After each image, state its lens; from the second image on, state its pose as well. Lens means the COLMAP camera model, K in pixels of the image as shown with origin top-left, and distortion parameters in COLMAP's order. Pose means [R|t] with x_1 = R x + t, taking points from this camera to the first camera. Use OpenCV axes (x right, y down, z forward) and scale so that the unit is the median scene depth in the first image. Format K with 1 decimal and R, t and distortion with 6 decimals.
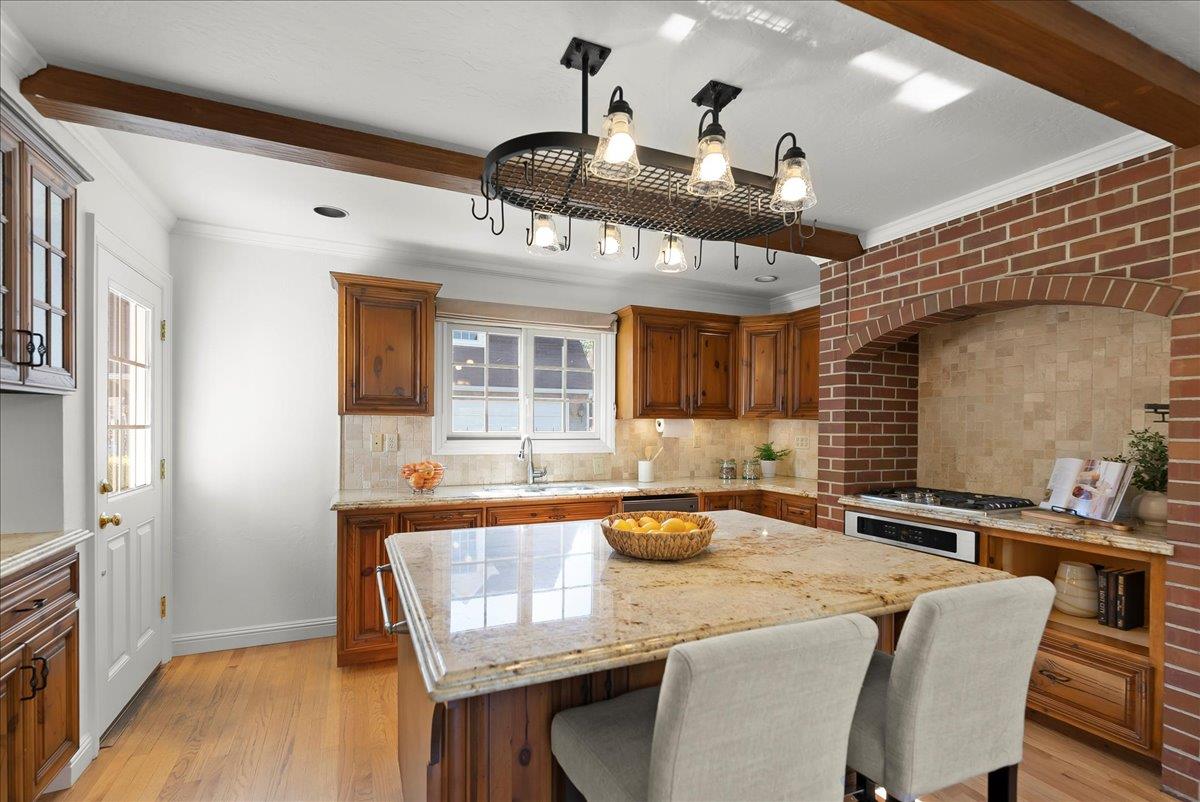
lens RADIAL K [[539.8, 0, 596.2], [0, 539.8, 429.5], [0, 0, 1]] dist [-0.000041, 0.000071]
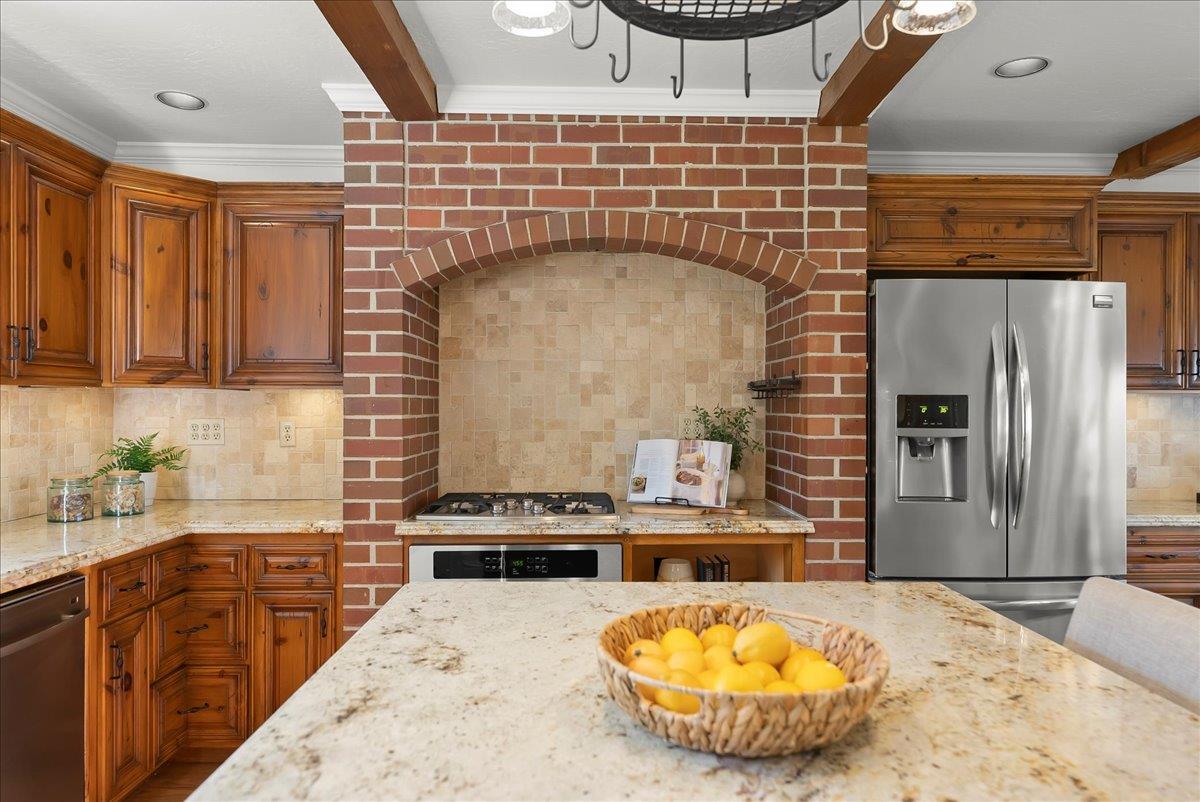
lens RADIAL K [[800.3, 0, 601.2], [0, 800.3, 405.6], [0, 0, 1]] dist [0.002526, 0.000115]
pose [[0.391558, -0.007670, 0.920121, -0.282353], [0.006336, 0.999964, 0.005640, -0.006902], [-0.920131, 0.003622, 0.391593, 0.507953]]
